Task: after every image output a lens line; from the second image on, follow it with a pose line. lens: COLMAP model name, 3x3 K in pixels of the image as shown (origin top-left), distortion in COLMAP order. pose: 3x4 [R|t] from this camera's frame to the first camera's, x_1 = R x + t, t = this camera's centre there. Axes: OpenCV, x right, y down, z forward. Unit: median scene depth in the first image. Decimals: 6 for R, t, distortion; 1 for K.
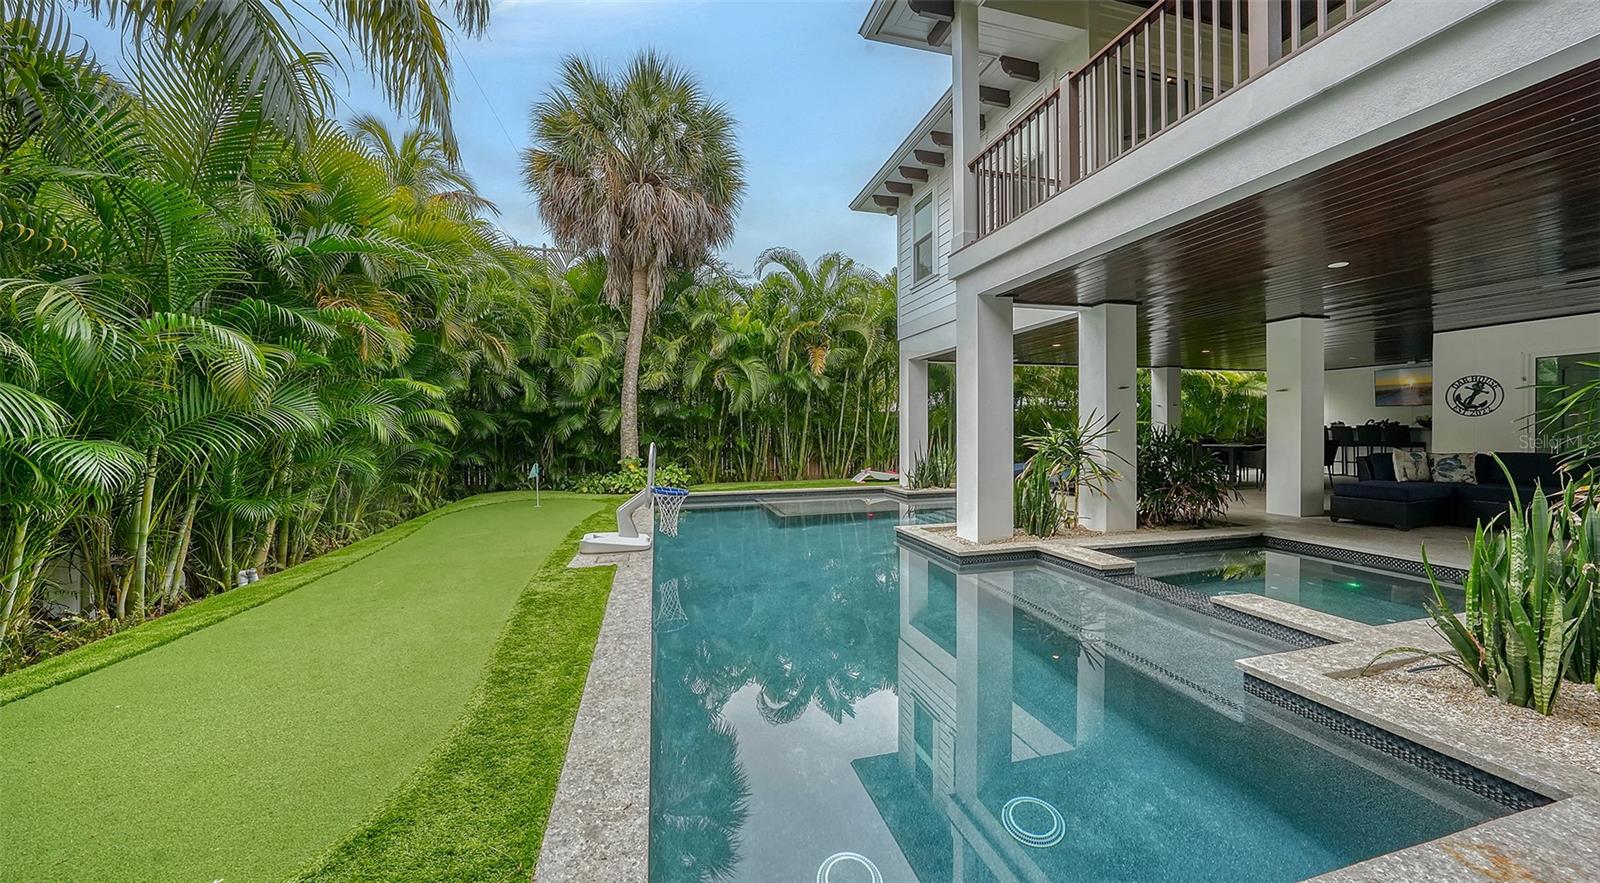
lens RADIAL K [[539.7, 0, 796.7], [0, 539.7, 426.0], [0, 0, 1]] dist [-0.015525, 0.000080]
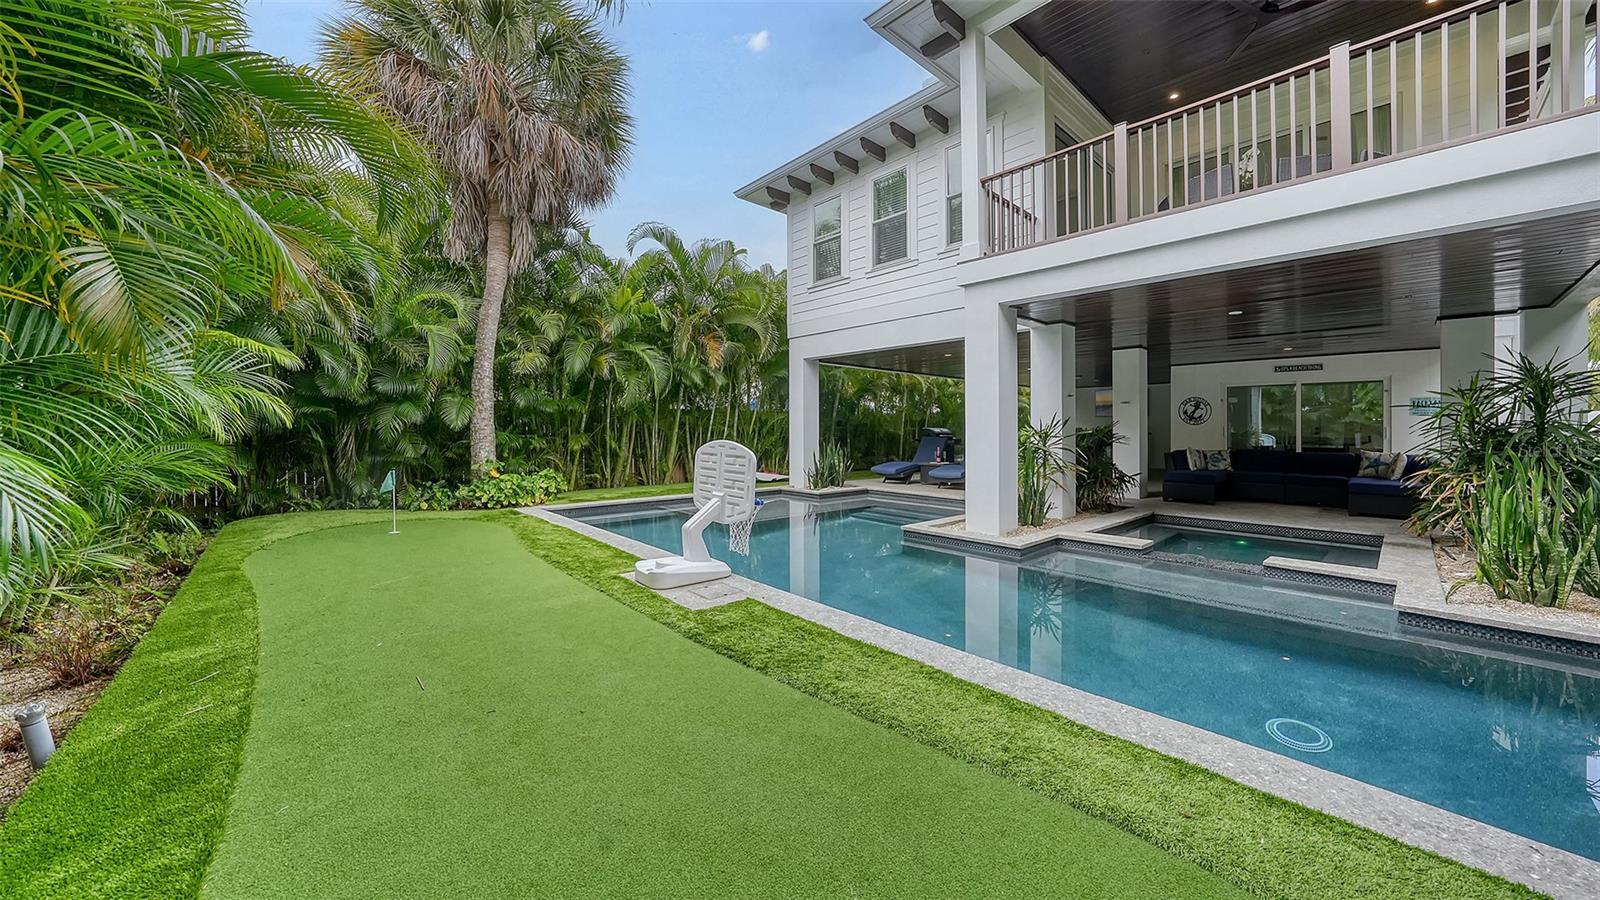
lens RADIAL K [[548.3, 0, 796.0], [0, 548.3, 421.2], [0, 0, 1]] dist [-0.013557, -0.000061]
pose [[0.891812, 0.019460, 0.451987, -0.264878], [-0.015168, 0.999799, -0.013119, 0.005511], [-0.452151, 0.004844, 0.891928, 0.107780]]
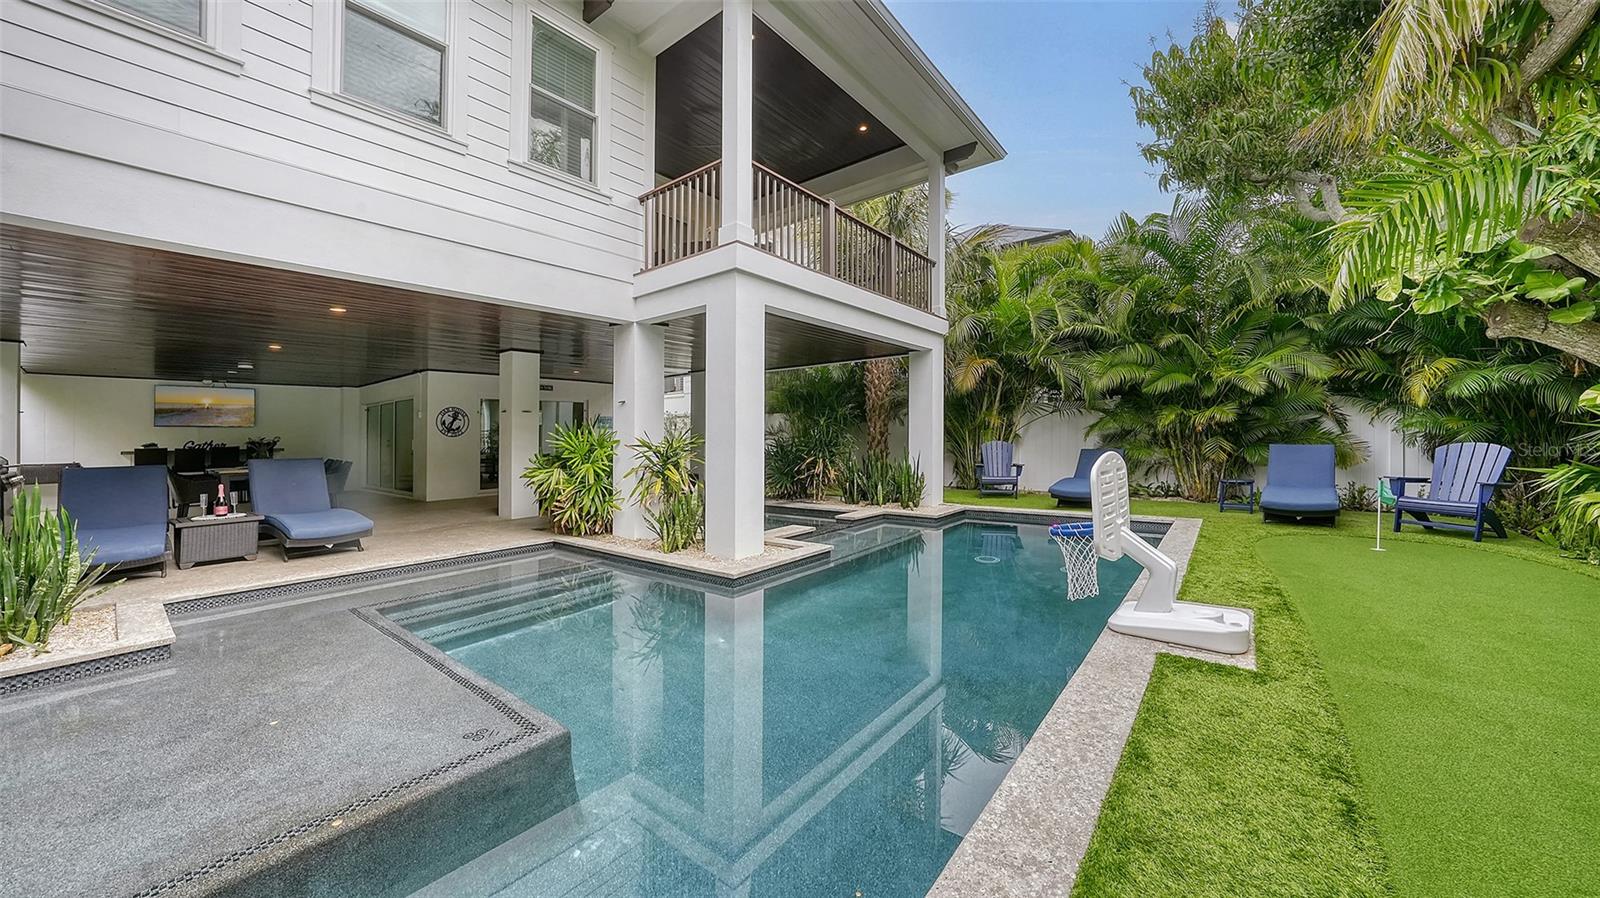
lens RADIAL K [[571.5, 0, 755.1], [0, 571.5, 427.3], [0, 0, 1]] dist [0.000578, 0.000170]
pose [[-0.573666, 0.032924, 0.818427, -0.269994], [0.018102, 0.999457, -0.027518, 0.008231], [-0.818889, -0.000971, -0.573951, 0.845273]]
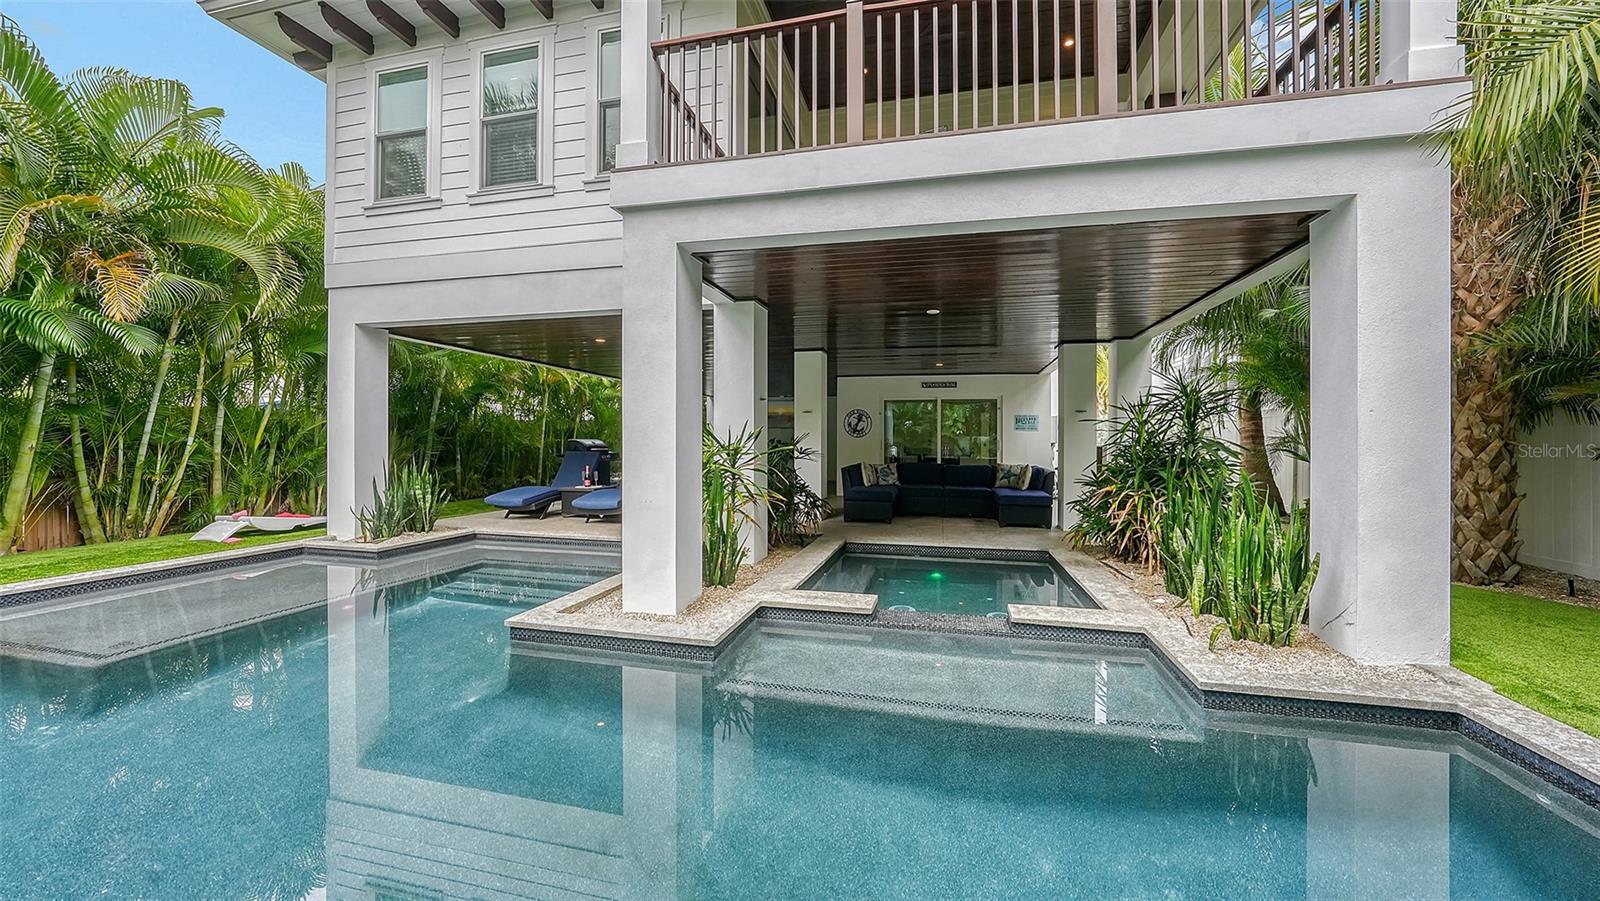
lens RADIAL K [[572.7, 0, 804.1], [0, 572.7, 442.6], [0, 0, 1]] dist [-0.011121, 0.002448]
pose [[0.477819, 0.010459, 0.878396, -0.110169], [-0.016142, 0.999865, -0.003125, 0.001931], [-0.878310, -0.012686, 0.477923, 0.265016]]
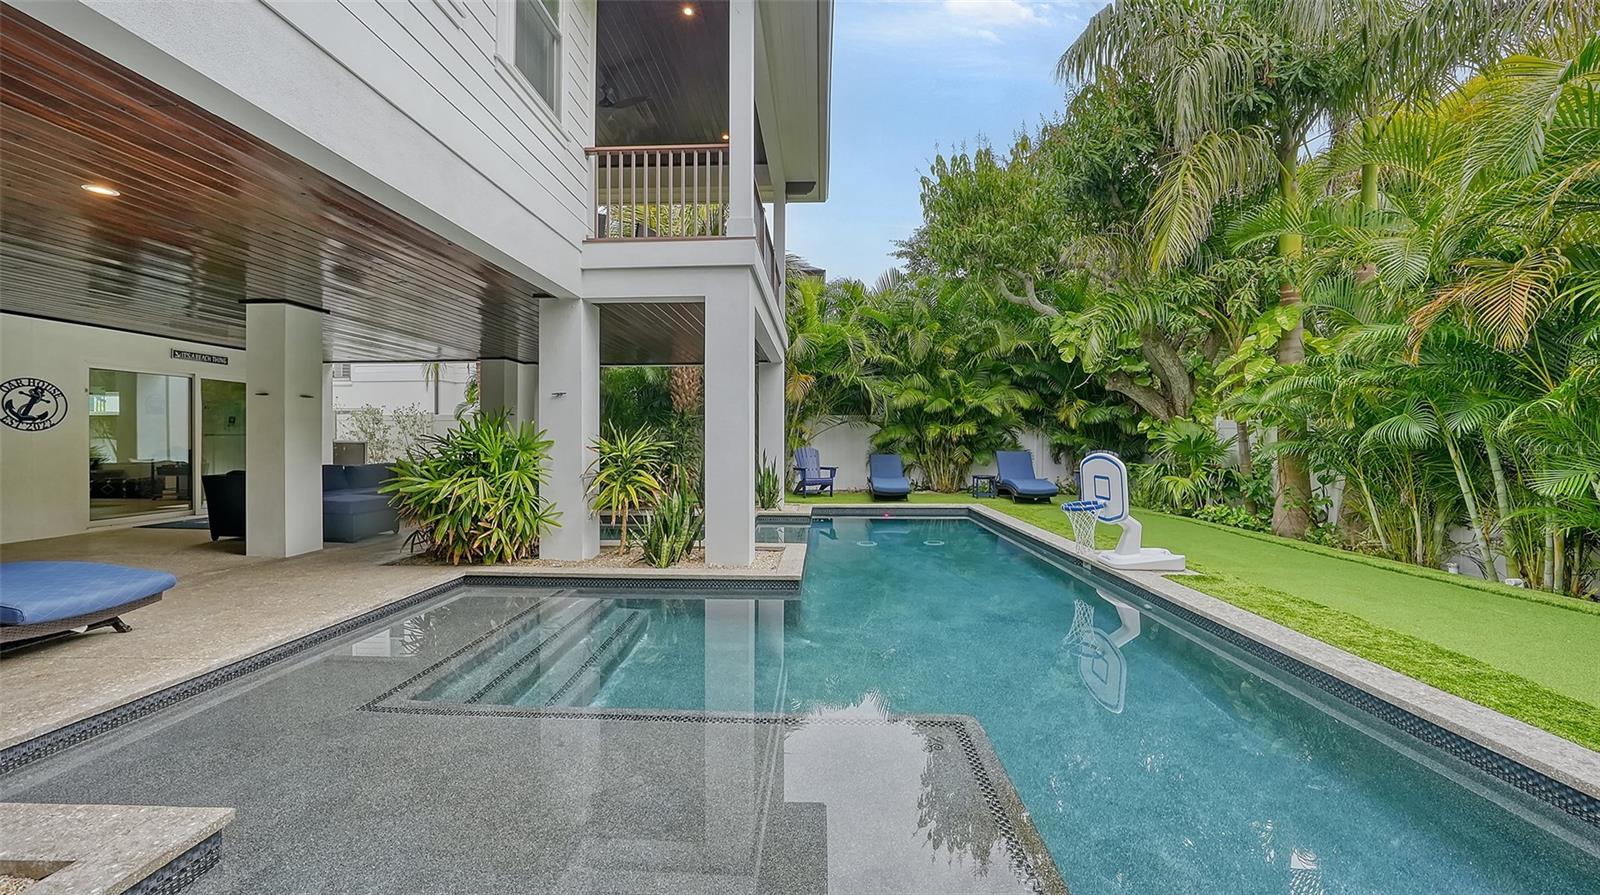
lens RADIAL K [[568.1, 0, 835.6], [0, 568.1, 443.5], [0, 0, 1]] dist [-0.010011, 0.004336]
pose [[-0.953156, 0.007011, 0.302396, -0.068222], [0.007010, 0.999975, -0.001087, 0.006760], [-0.302396, 0.001083, -0.953182, 1.004855]]
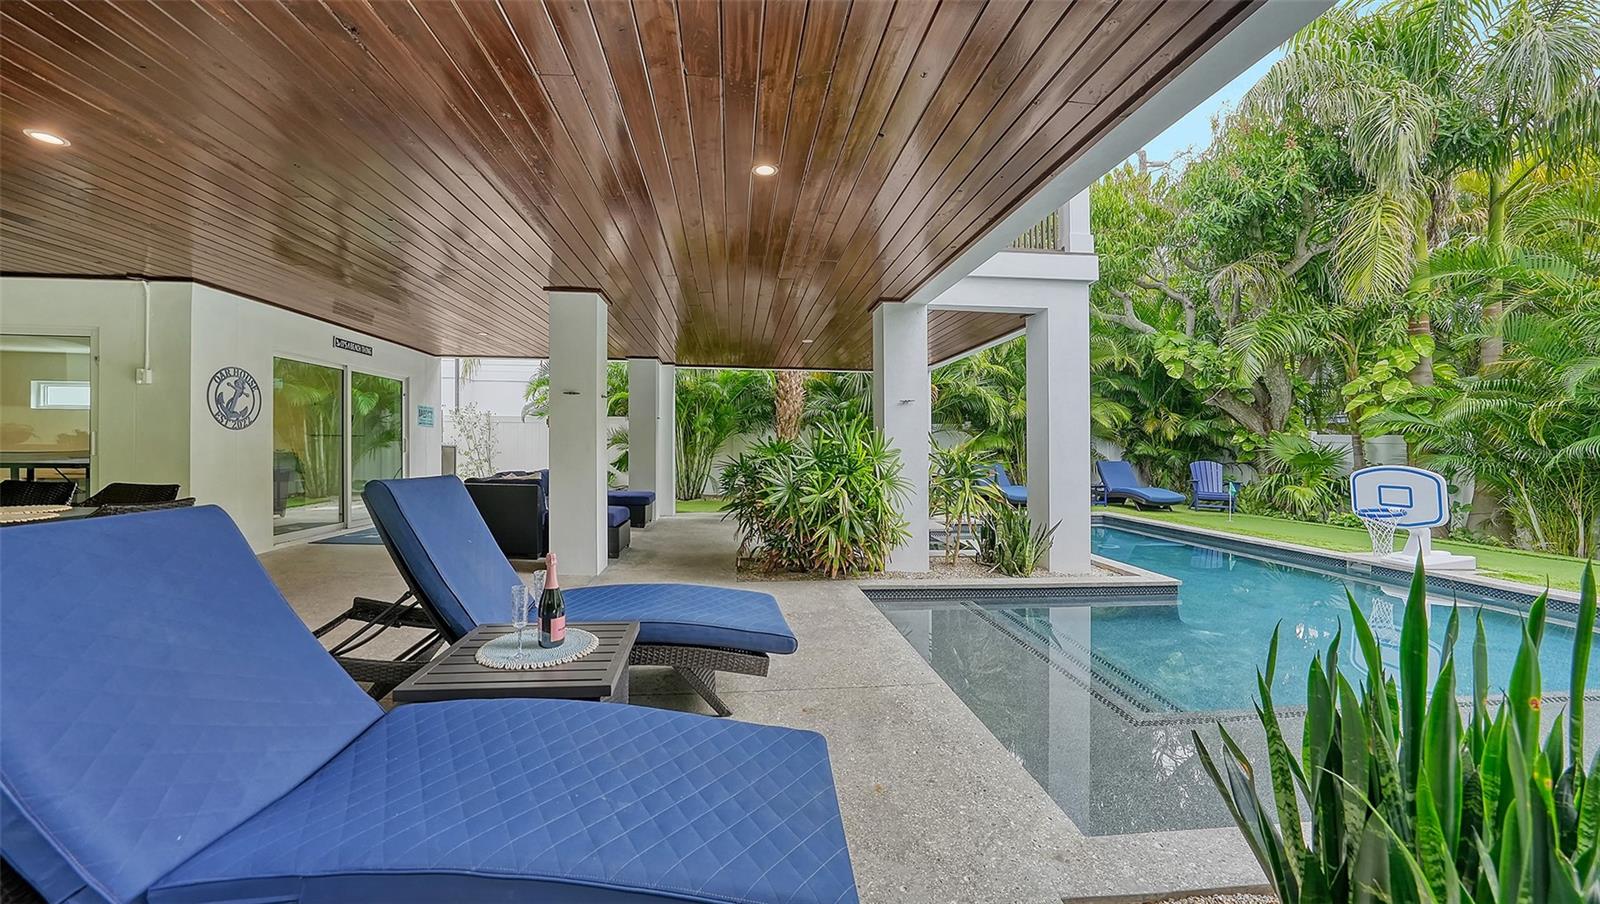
lens RADIAL K [[572.7, 0, 804.1], [0, 572.7, 444.1], [0, 0, 1]] dist [-0.011121, 0.002448]
pose [[-0.984744, -0.001442, 0.174001, 0.323414], [-0.003413, 0.999933, -0.011029, 0.003758], [-0.173973, -0.011455, -0.984684, 1.100369]]
